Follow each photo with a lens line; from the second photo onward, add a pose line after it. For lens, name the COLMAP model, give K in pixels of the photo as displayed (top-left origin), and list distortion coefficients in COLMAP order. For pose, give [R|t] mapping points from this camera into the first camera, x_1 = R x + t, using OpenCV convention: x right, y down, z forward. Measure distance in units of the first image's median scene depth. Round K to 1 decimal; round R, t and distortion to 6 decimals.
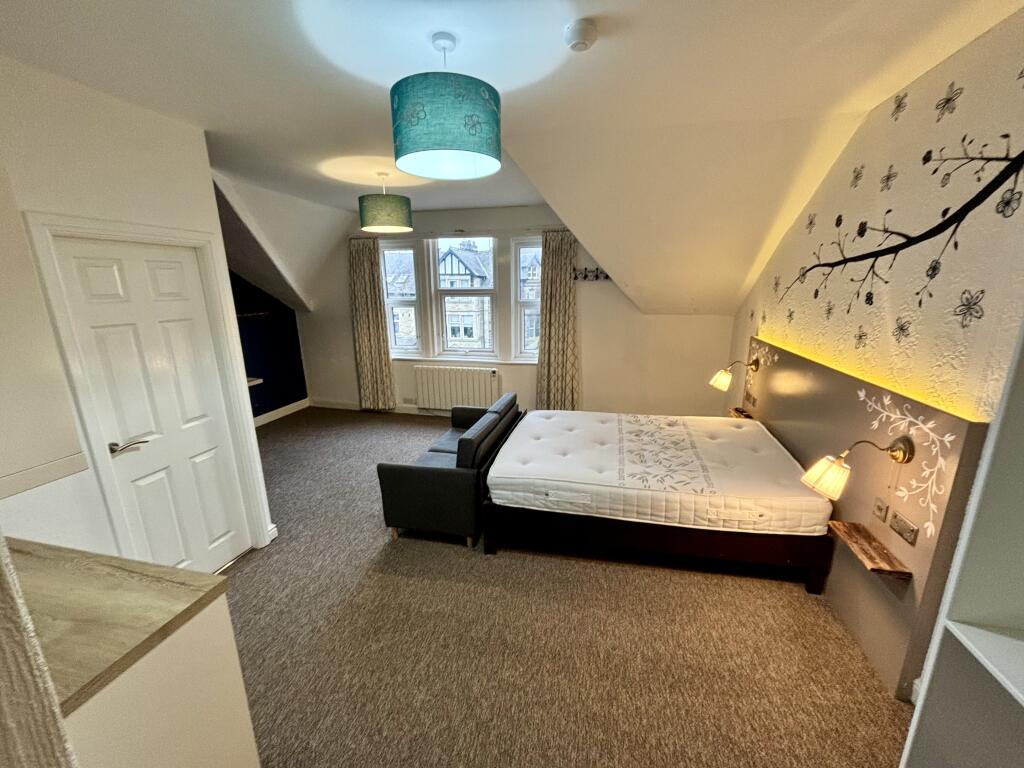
lens RADIAL K [[413.1, 0, 516.7], [0, 413.1, 387.5], [0, 0, 1]] dist [0.000156, -0.000033]
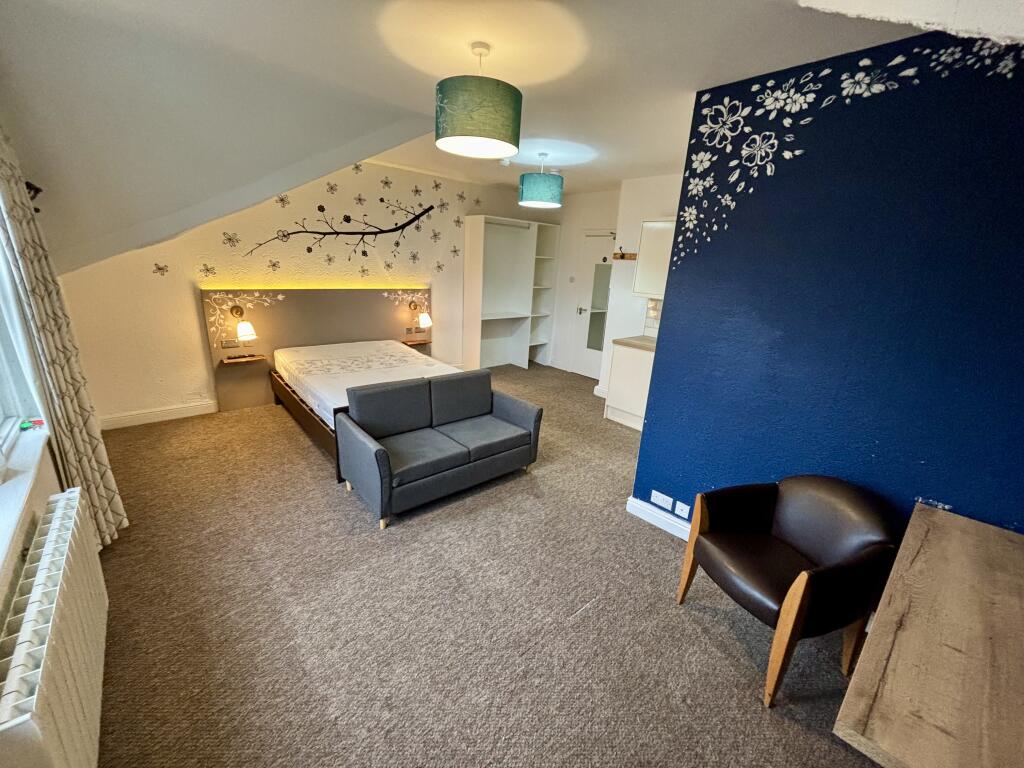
lens RADIAL K [[413.1, 0, 513.2], [0, 413.1, 385.0], [0, 0, 1]] dist [0.000156, -0.000033]
pose [[-0.808956, -0.198485, 0.553348, -1.337738], [0.101601, 0.879908, 0.464155, -0.620551], [-0.579022, 0.431702, -0.691640, 2.714020]]
